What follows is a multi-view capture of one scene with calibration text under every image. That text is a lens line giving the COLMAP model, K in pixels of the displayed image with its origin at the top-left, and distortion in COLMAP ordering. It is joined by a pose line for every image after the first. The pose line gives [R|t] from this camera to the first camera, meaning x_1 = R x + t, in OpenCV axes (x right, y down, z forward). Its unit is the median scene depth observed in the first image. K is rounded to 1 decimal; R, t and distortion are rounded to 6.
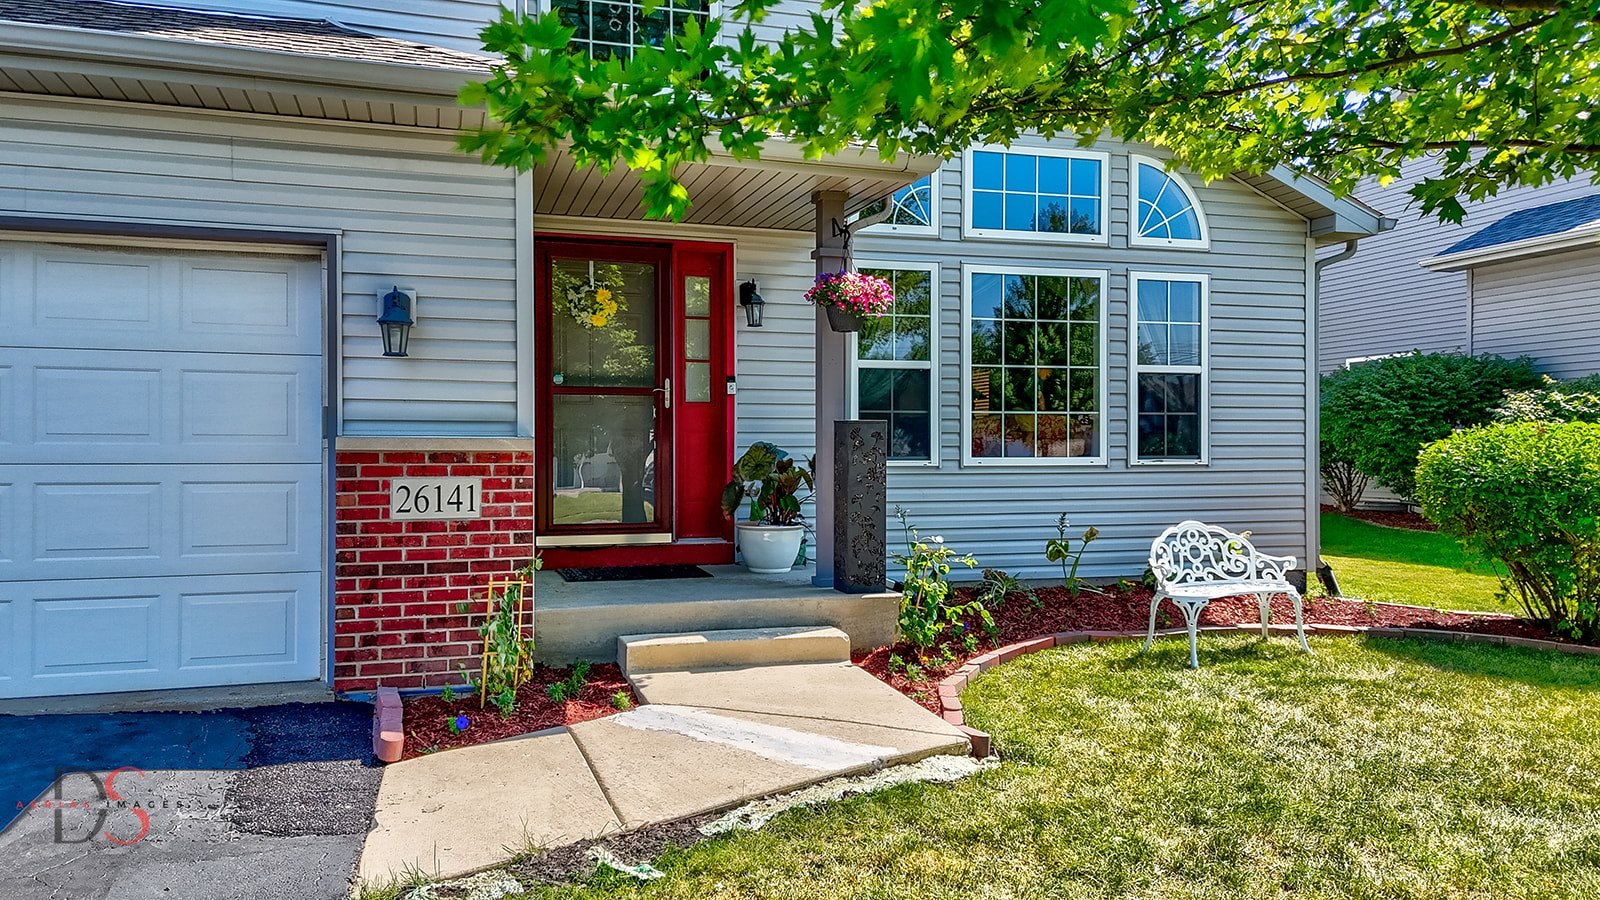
lens RADIAL K [[1185.3, 0, 803.8], [0, 1185.3, 452.3], [0, 0, 1]] dist [0.046549, -0.001814]
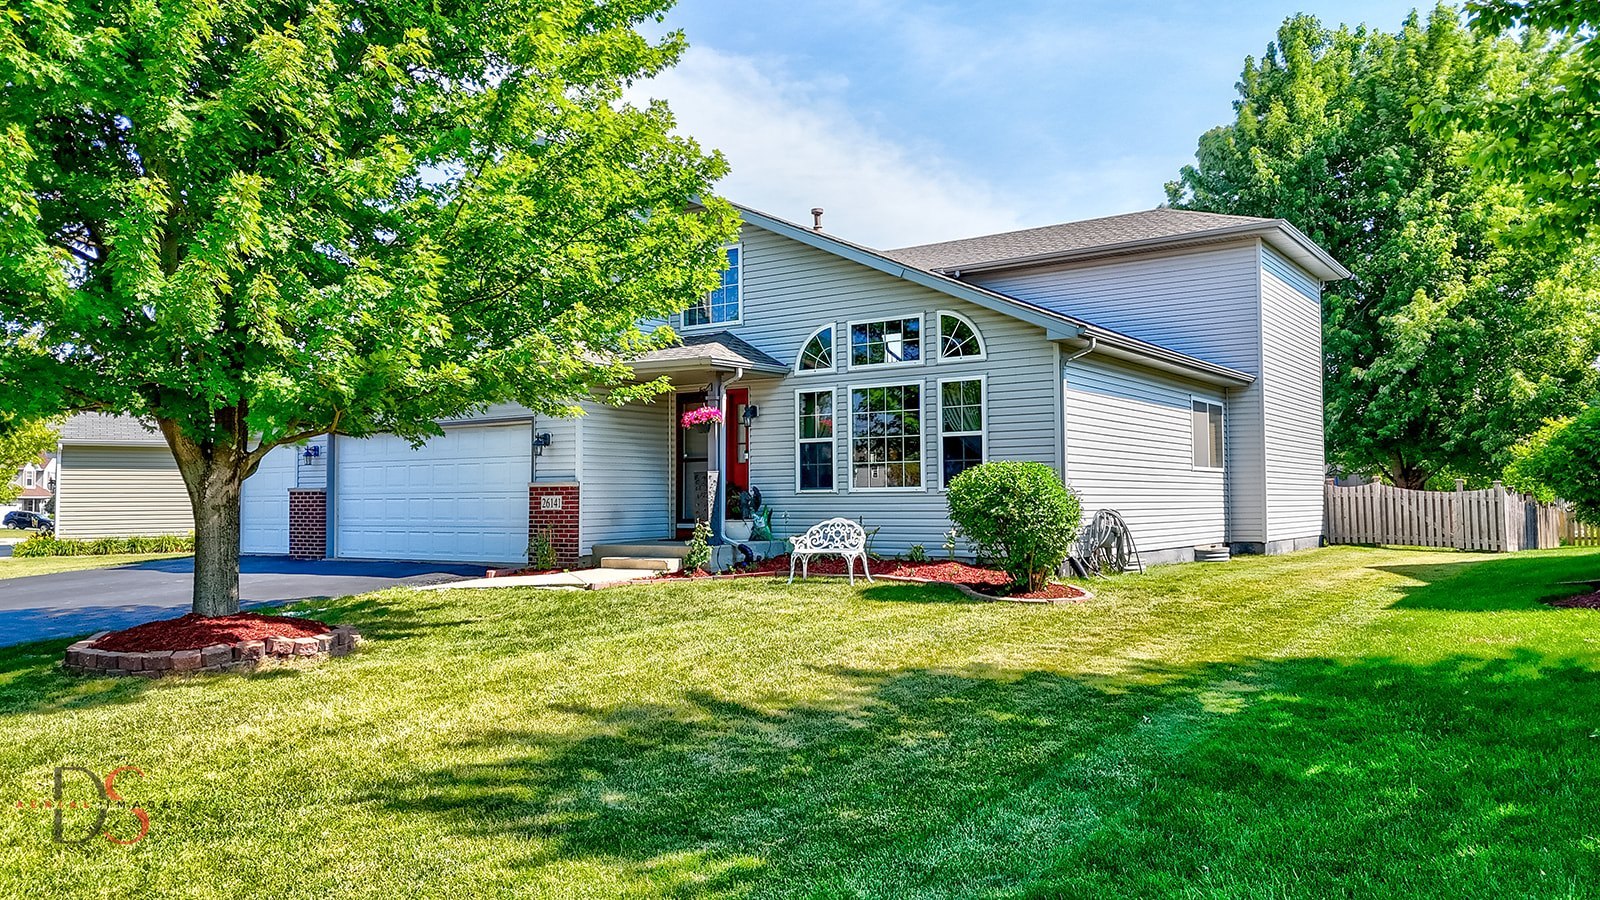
lens RADIAL K [[1185.3, 0, 803.8], [0, 1185.3, 452.3], [0, 0, 1]] dist [0.046549, -0.001814]
pose [[0.621659, -0.036689, -0.782428, 1.746275], [0.005530, 0.999083, -0.042455, 0.030897], [0.783268, 0.022066, 0.621292, -0.249482]]
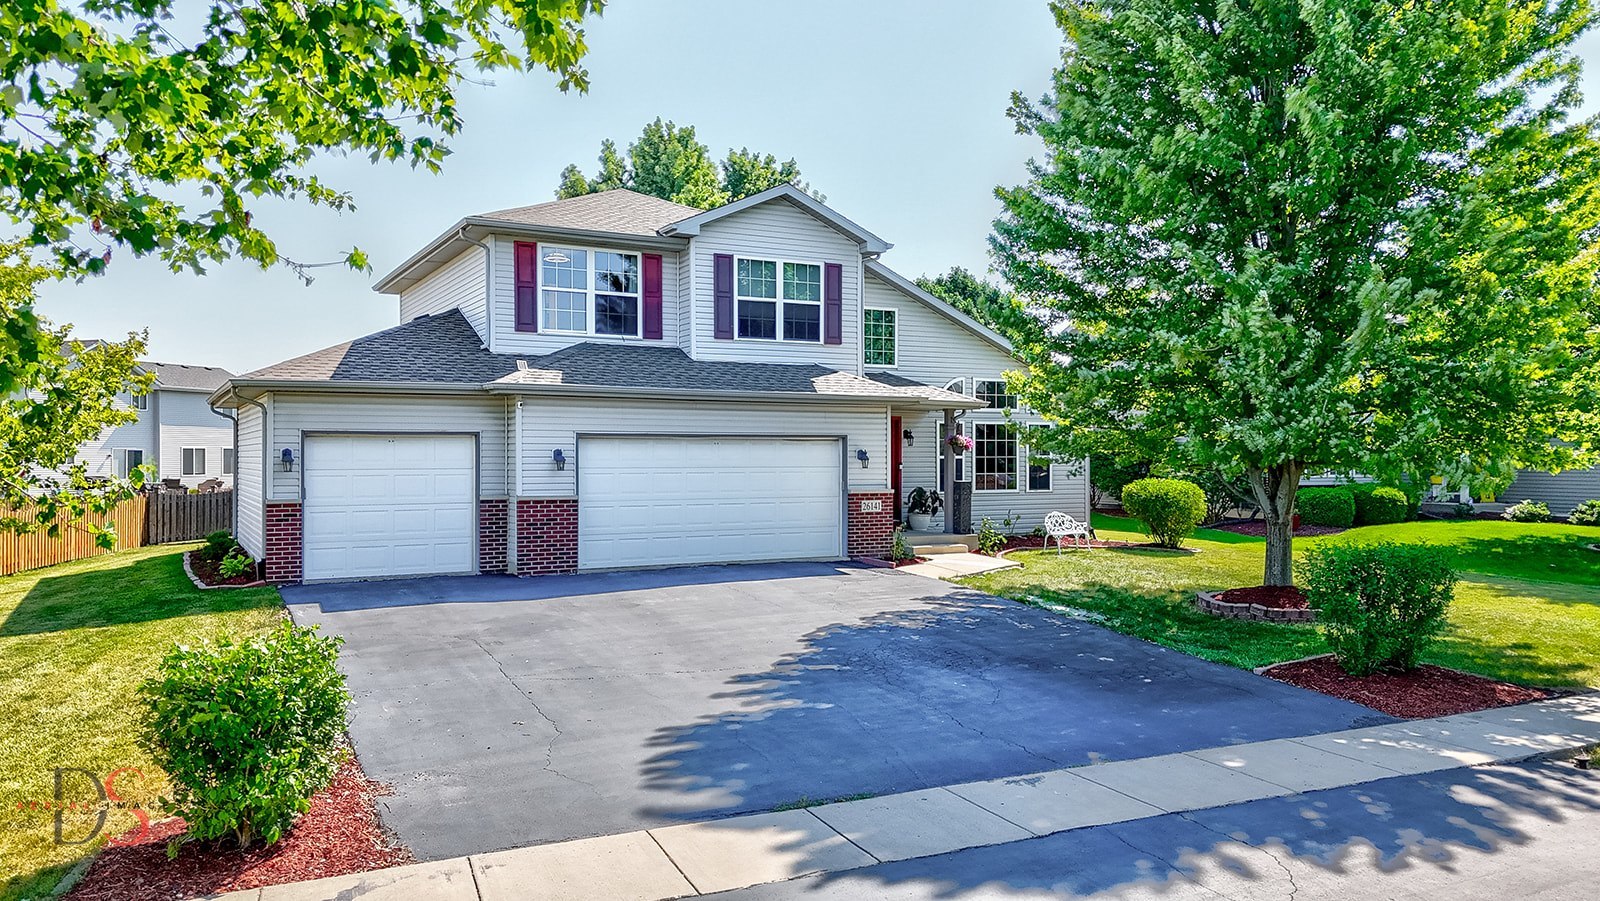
lens RADIAL K [[1144.9, 0, 800.0], [0, 1144.9, 450.5], [0, 0, 1]] dist [0.086873, -0.153686]
pose [[0.982036, 0.003496, 0.188661, -0.872149], [-0.002525, 0.999982, -0.005384, -0.082717], [-0.188676, 0.004811, 0.982028, -1.776863]]
